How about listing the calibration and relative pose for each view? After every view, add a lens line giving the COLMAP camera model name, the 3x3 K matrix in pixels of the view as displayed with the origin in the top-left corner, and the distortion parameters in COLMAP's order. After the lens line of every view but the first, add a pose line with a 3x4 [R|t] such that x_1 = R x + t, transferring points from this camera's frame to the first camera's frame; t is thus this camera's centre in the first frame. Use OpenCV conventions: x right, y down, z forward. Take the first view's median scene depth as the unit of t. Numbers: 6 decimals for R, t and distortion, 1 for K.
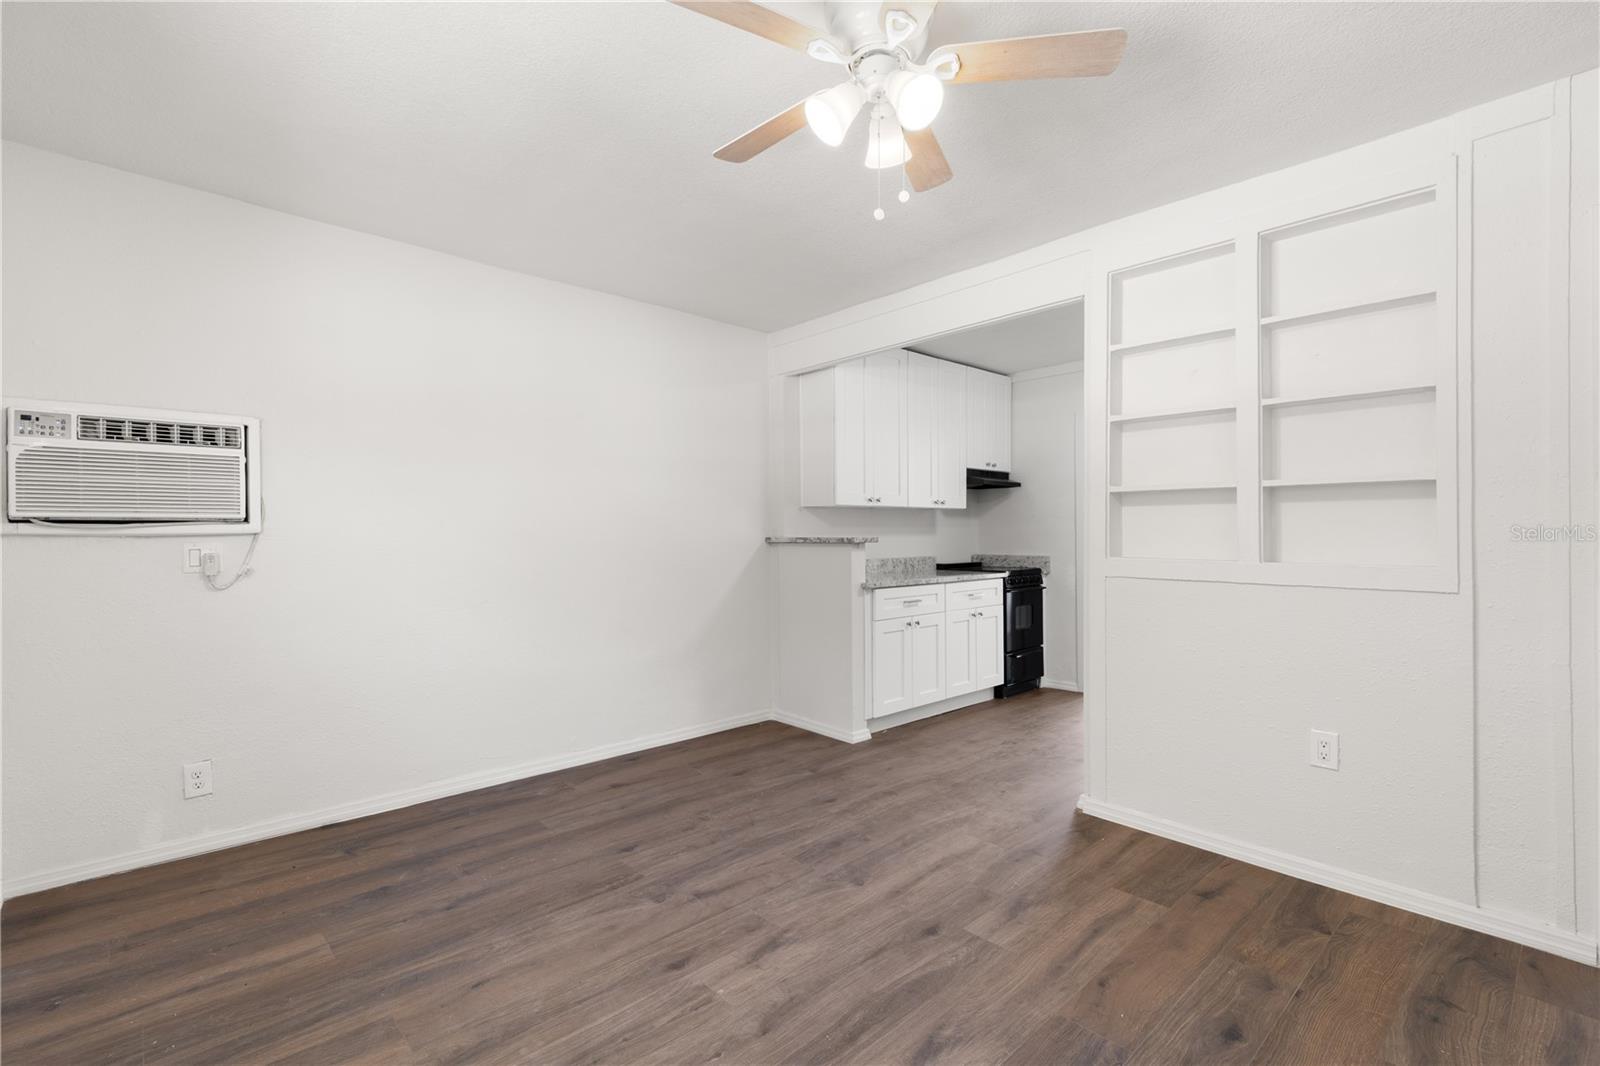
lens RADIAL K [[725.6, 0, 812.4], [0, 725.6, 533.6], [0, 0, 1]] dist [0.011261, -0.000283]
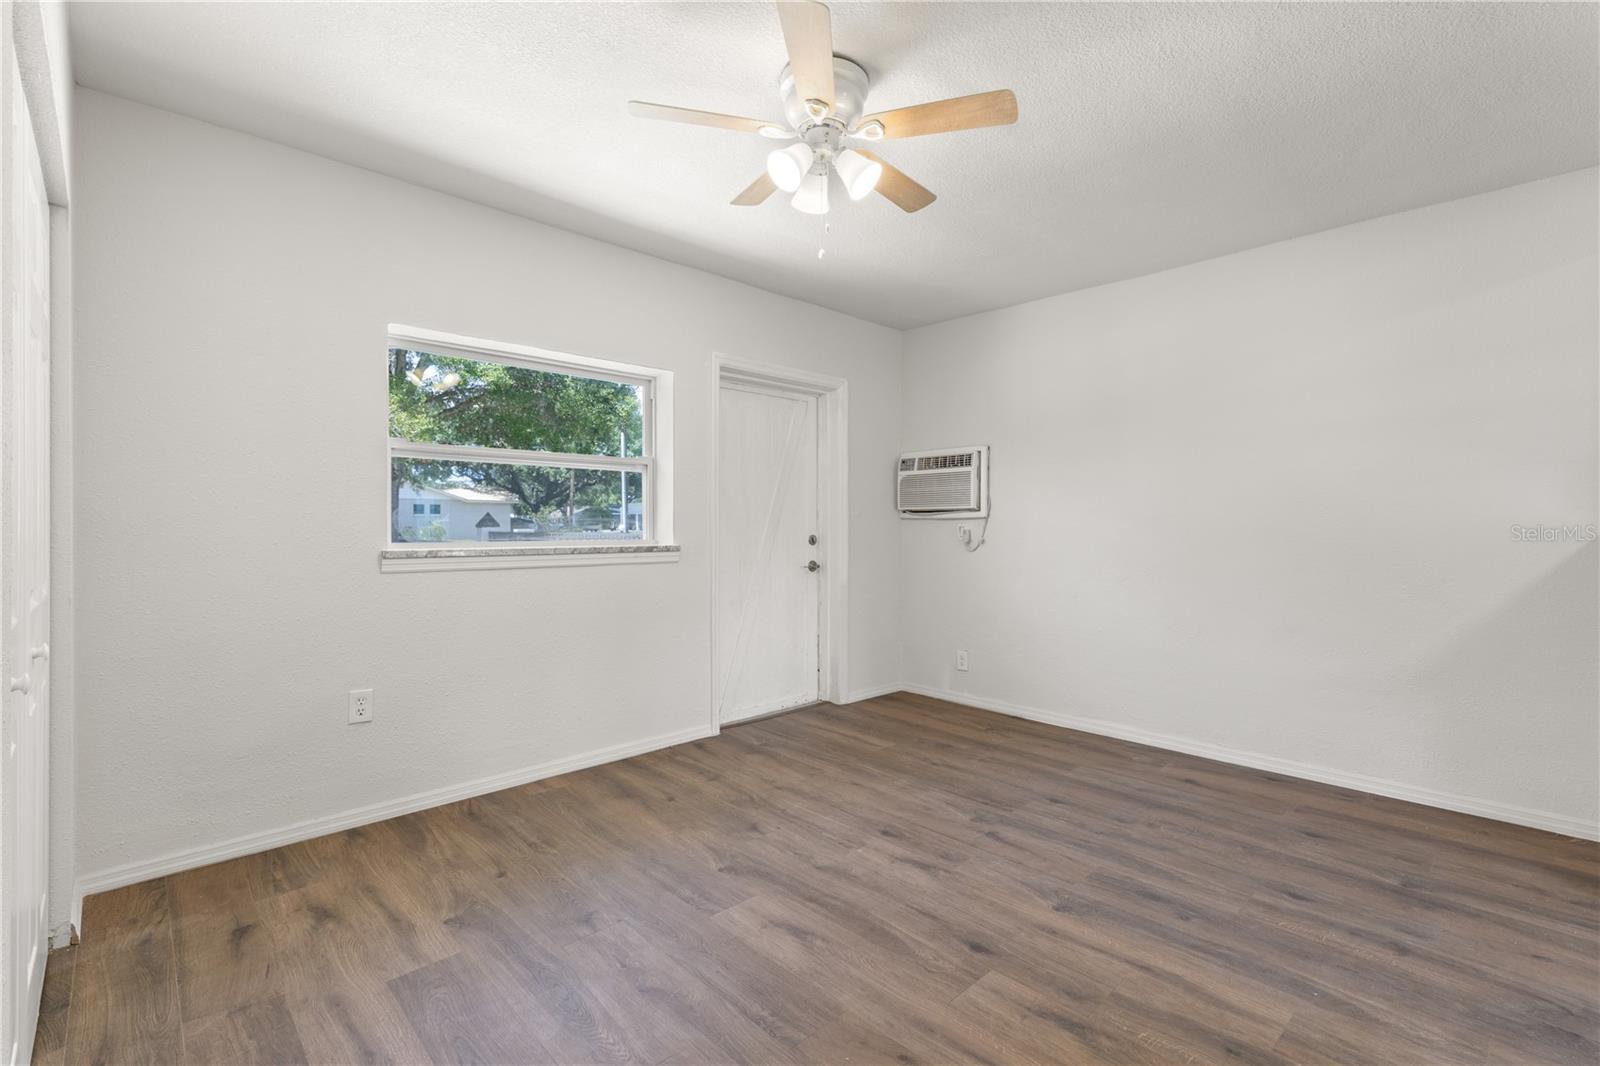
lens RADIAL K [[725.6, 0, 812.2], [0, 725.6, 528.6], [0, 0, 1]] dist [0.011261, -0.000283]
pose [[0.007597, 0.008660, -0.999934, 0.886572], [-0.002661, 0.999959, 0.008640, 0.012151], [0.999968, 0.002595, 0.007620, 0.651851]]
